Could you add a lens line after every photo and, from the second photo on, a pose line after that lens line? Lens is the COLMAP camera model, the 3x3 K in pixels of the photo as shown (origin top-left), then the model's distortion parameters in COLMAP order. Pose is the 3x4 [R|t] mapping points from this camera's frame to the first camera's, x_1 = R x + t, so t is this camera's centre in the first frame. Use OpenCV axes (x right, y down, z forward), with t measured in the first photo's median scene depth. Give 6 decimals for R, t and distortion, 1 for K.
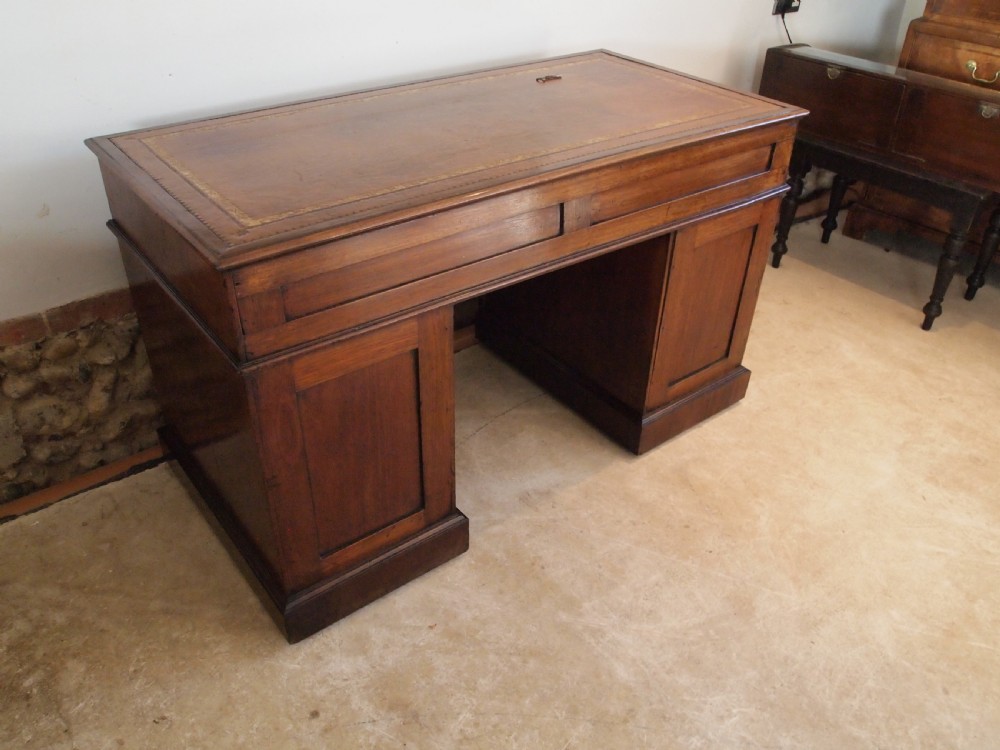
lens RADIAL K [[810.2, 0, 498.9], [0, 810.2, 373.4], [0, 0, 1]] dist [-0.050371, 0.002515]
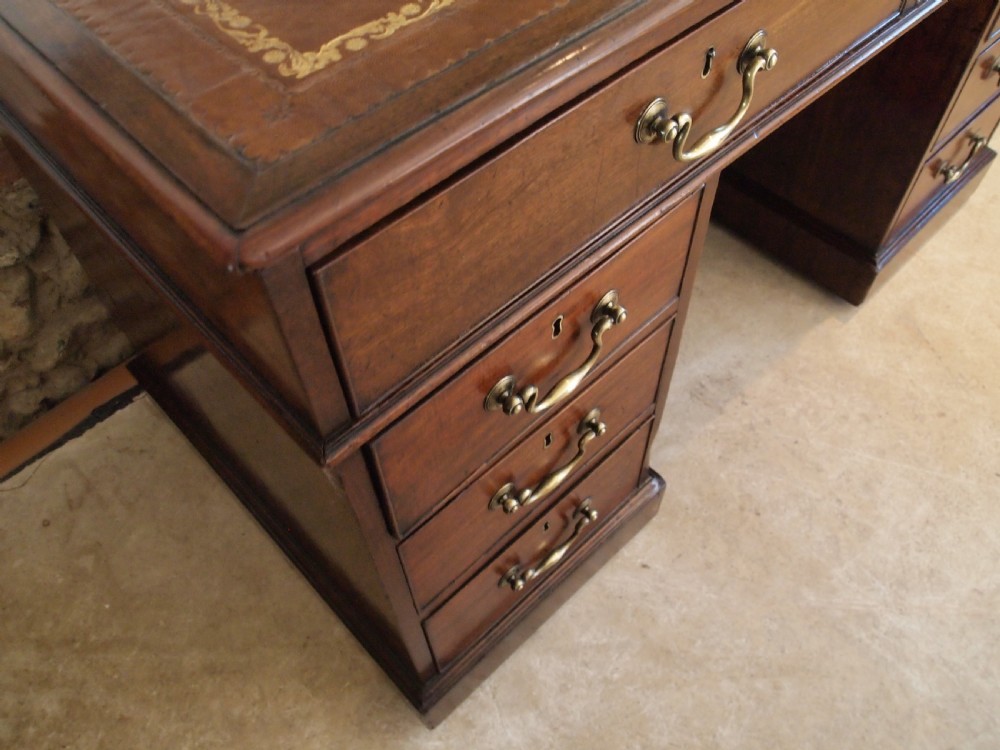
lens RADIAL K [[804.0, 0, 498.2], [0, 804.0, 378.4], [0, 0, 1]] dist [-0.044539, -0.001385]
pose [[0.993614, -0.109767, 0.026118, -0.157528], [0.093700, 0.931684, 0.350978, -0.111726], [-0.062859, -0.346289, 0.936019, 0.415078]]
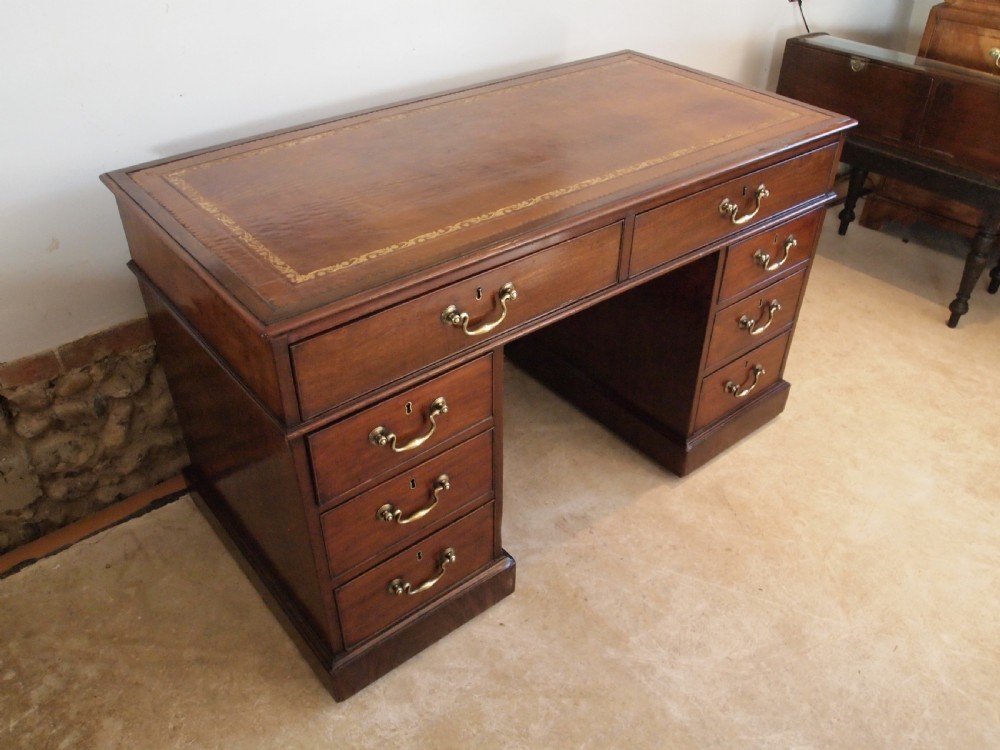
lens RADIAL K [[810.2, 0, 498.9], [0, 810.2, 373.4], [0, 0, 1]] dist [-0.050371, 0.002515]
pose [[0.999585, -0.024886, 0.014534, -0.055397], [0.024357, 0.999073, 0.035480, -0.066446], [-0.015404, -0.035112, 0.999265, 0.037409]]
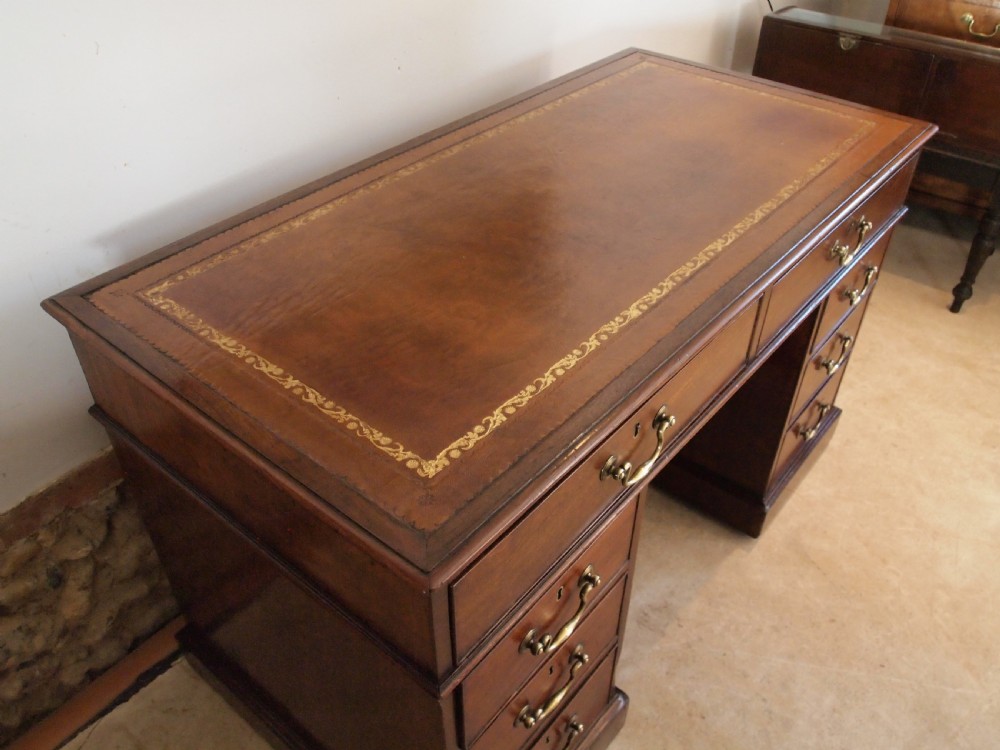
lens RADIAL K [[808.3, 0, 499.1], [0, 808.3, 372.7], [0, 0, 1]] dist [-0.049025, 0.002076]
pose [[0.975493, -0.147200, 0.163540, -0.223233], [0.133832, 0.986907, 0.090014, -0.203413], [-0.174649, -0.065922, 0.982422, 0.241680]]
